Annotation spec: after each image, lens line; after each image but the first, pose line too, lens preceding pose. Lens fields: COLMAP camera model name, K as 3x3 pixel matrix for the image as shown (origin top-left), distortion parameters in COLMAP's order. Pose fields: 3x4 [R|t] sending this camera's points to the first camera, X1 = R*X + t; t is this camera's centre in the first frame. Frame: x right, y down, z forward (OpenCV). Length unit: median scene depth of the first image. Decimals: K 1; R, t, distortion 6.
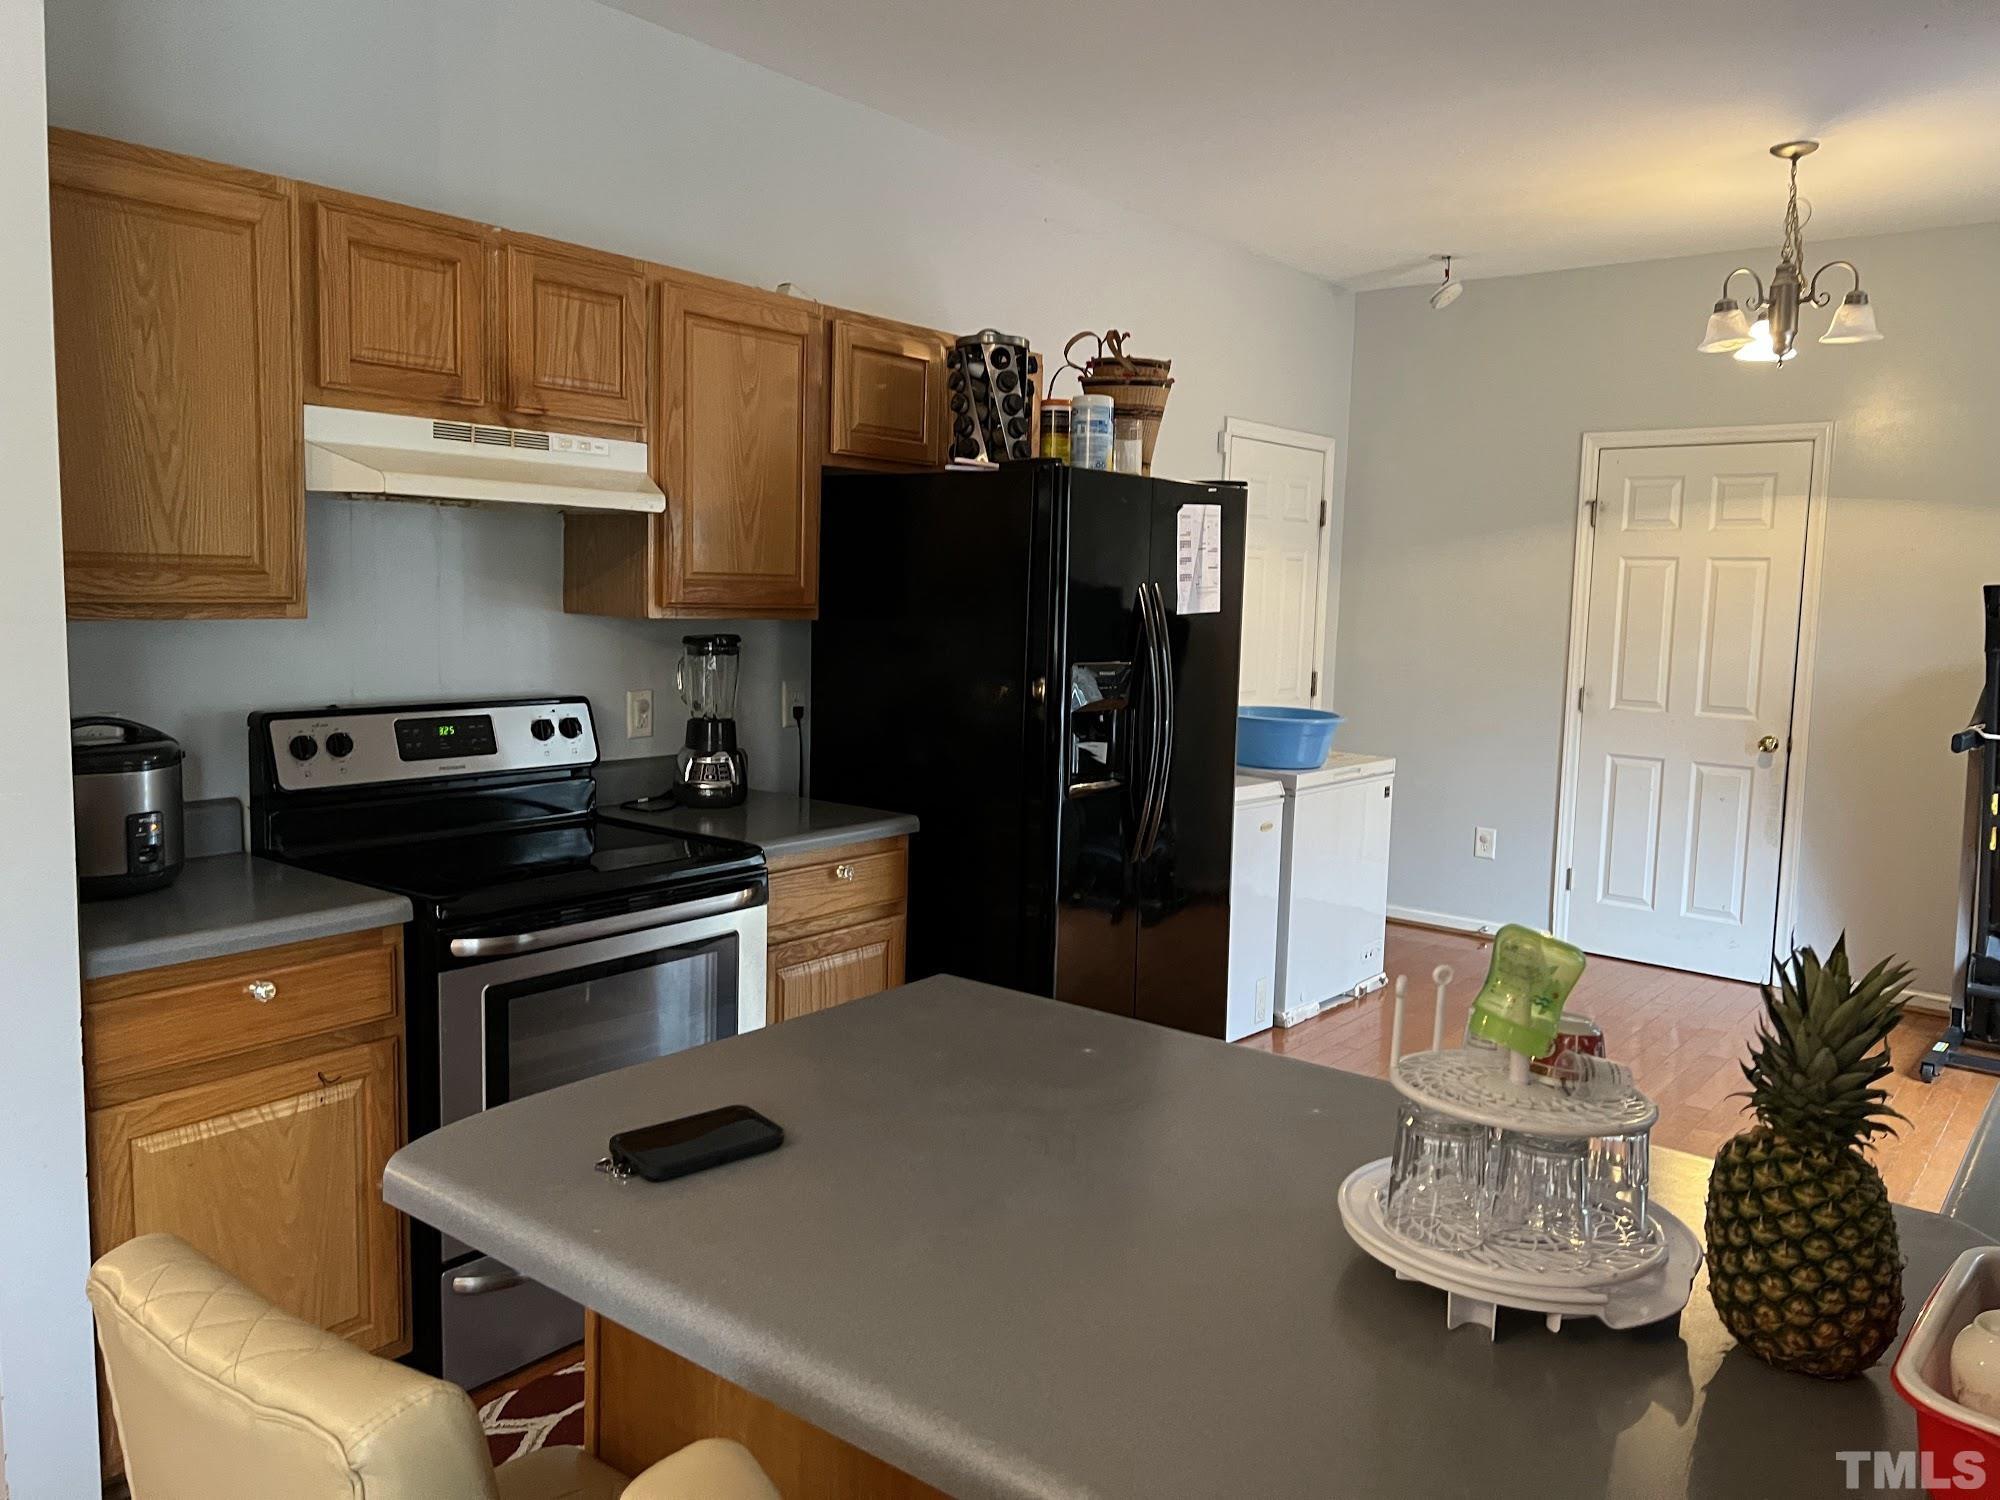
lens RADIAL K [[1479.6, 0, 995.3], [0, 1479.6, 738.9], [0, 0, 1]] dist [0.055089, -0.066793]
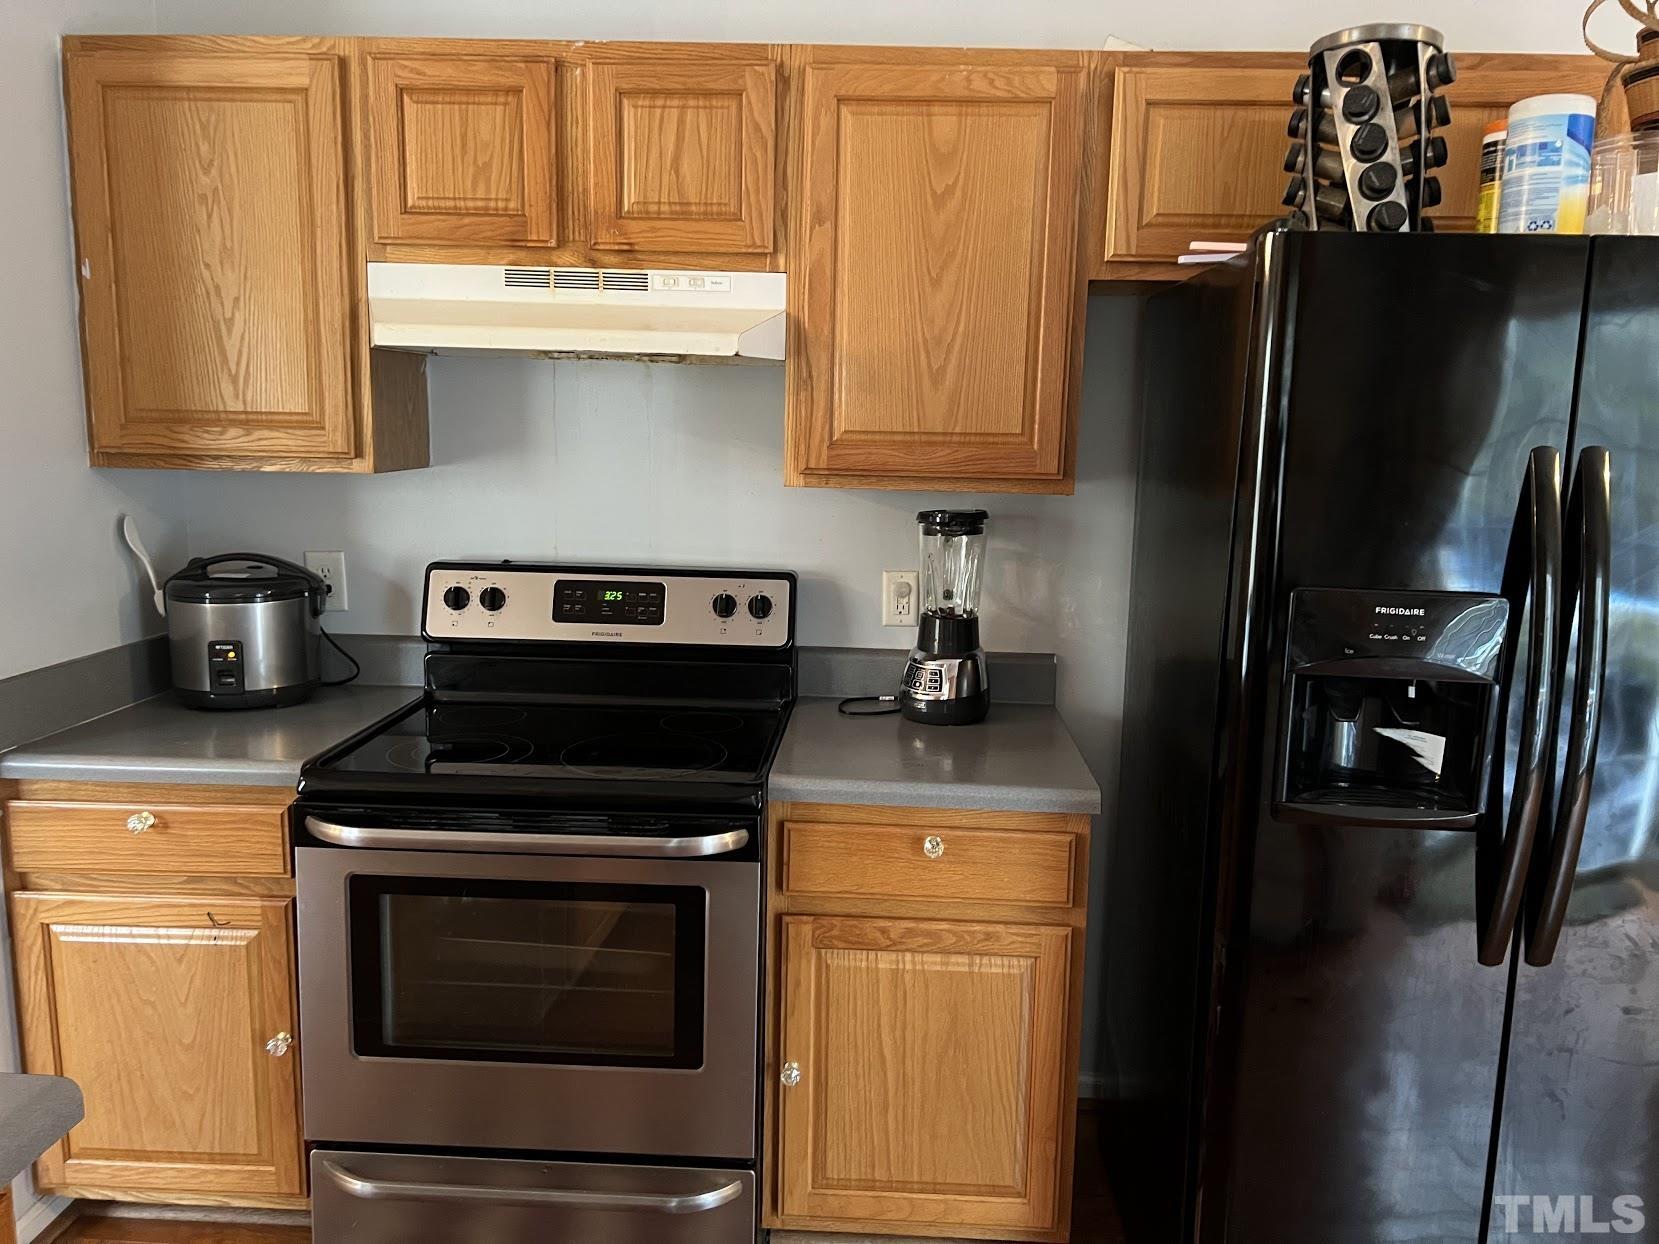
lens RADIAL K [[1227.4, 0, 835.4], [0, 1227.4, 612.1], [0, 0, 1]] dist [0.055089, -0.066793]
pose [[0.589049, 0.110009, -0.800575, 0.330825], [-0.094051, 0.993291, 0.067289, -0.057522], [0.802606, 0.035659, 0.595443, 0.591107]]
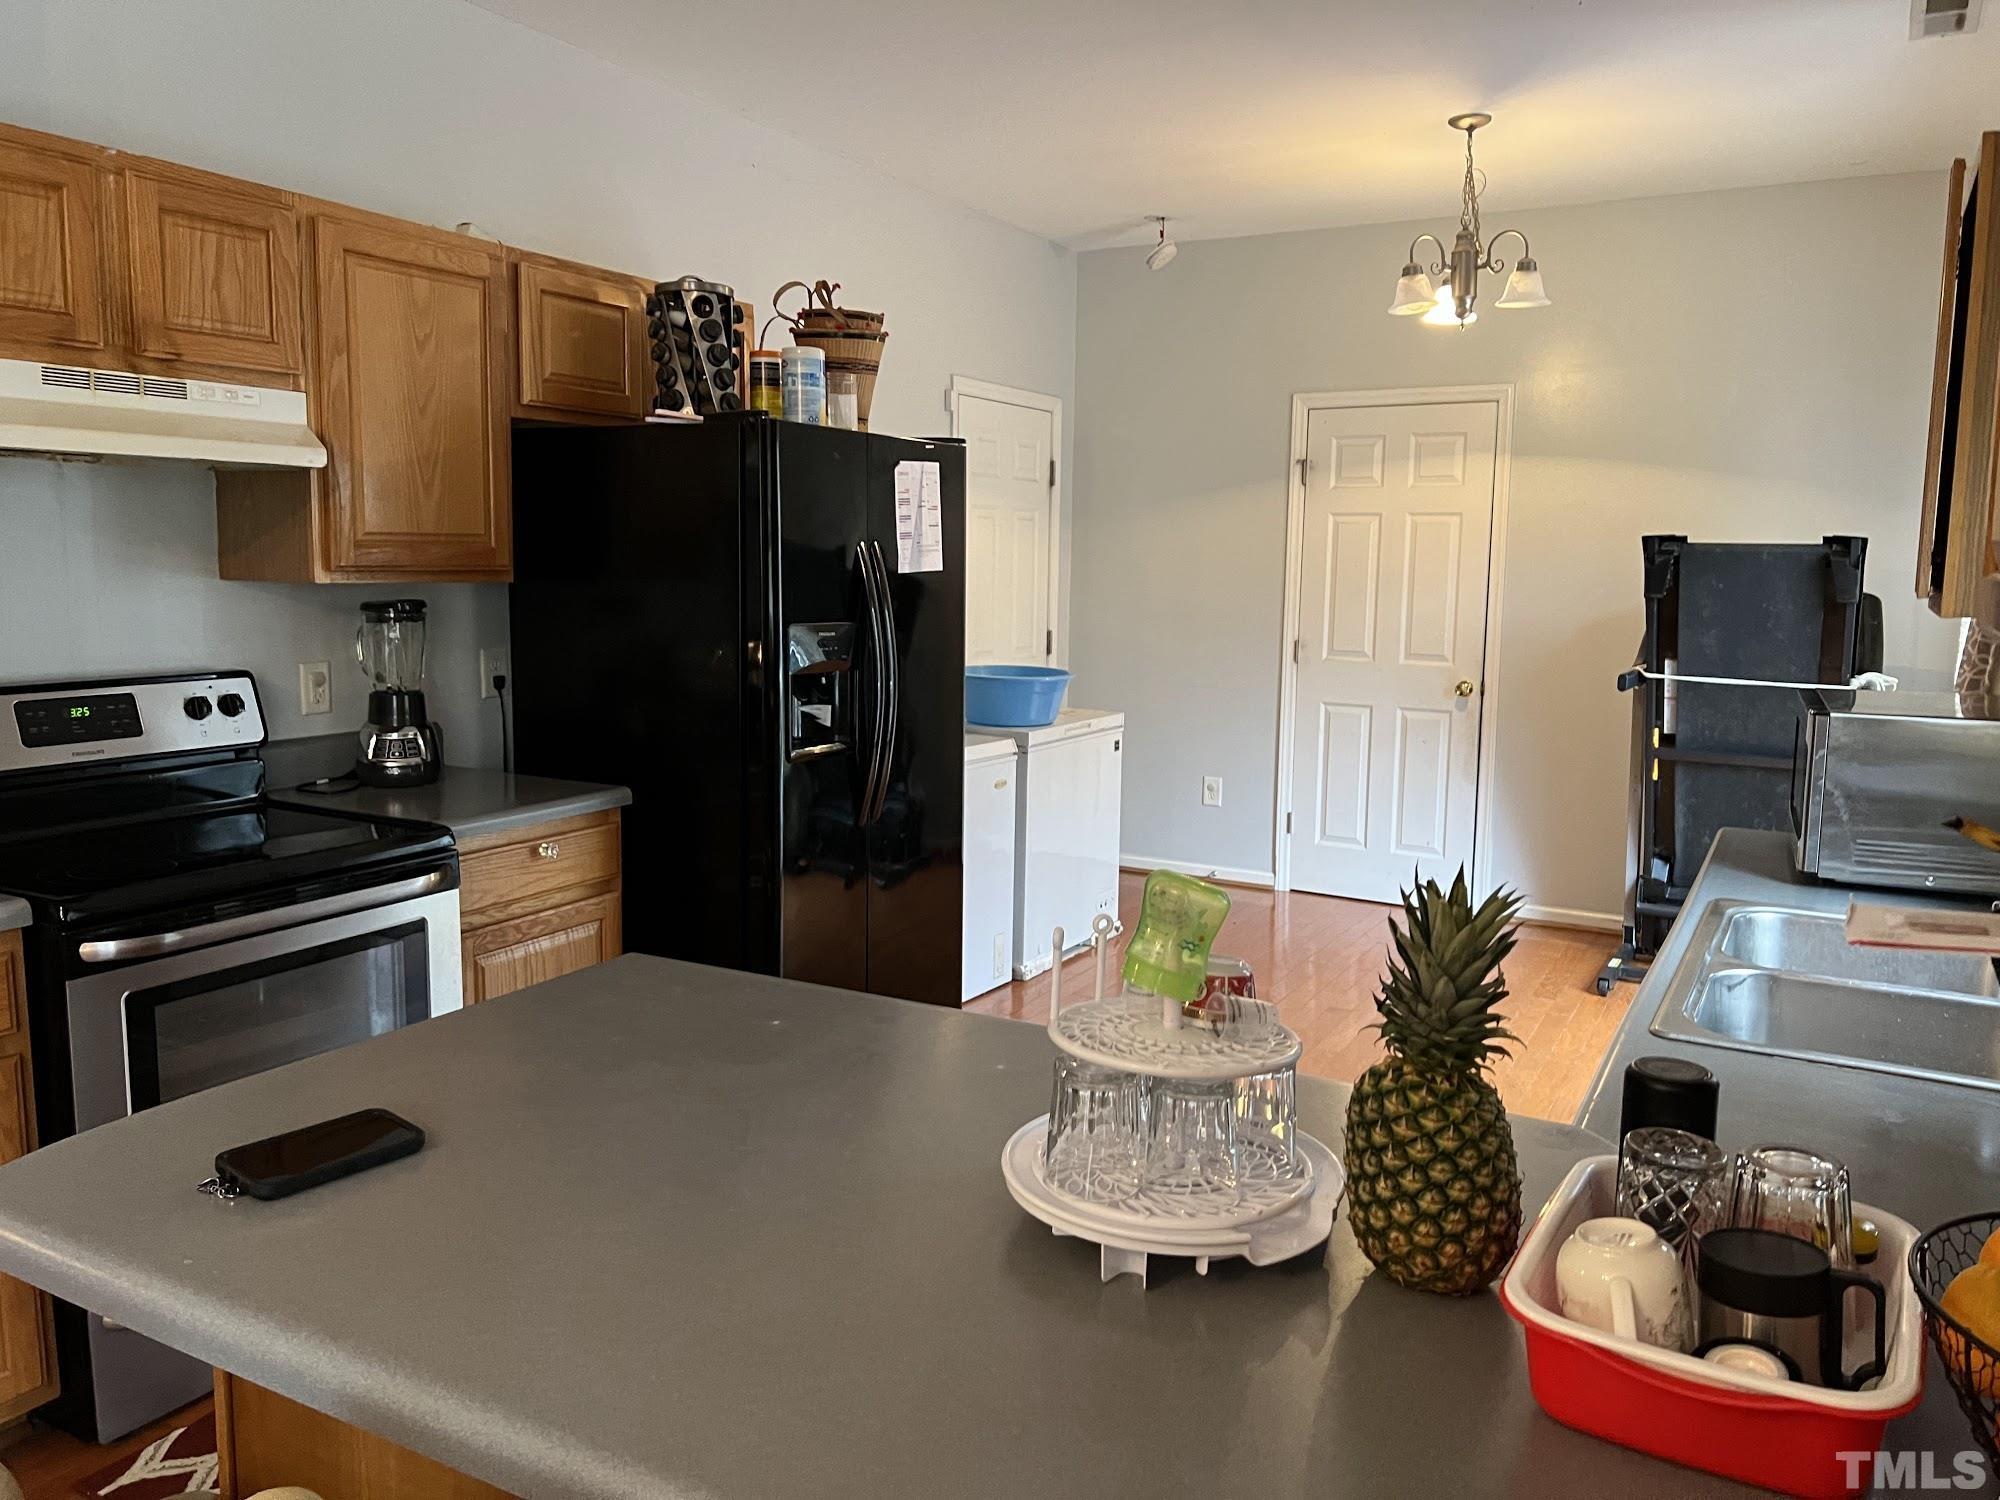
lens RADIAL K [[1479.6, 0, 1005.1], [0, 1479.6, 737.8], [0, 0, 1]] dist [0.055089, -0.066793]
pose [[0.985582, -0.032740, 0.166003, 0.029591], [0.028753, 0.999239, 0.026362, 0.002128], [-0.166740, -0.021209, 0.985773, 0.014305]]
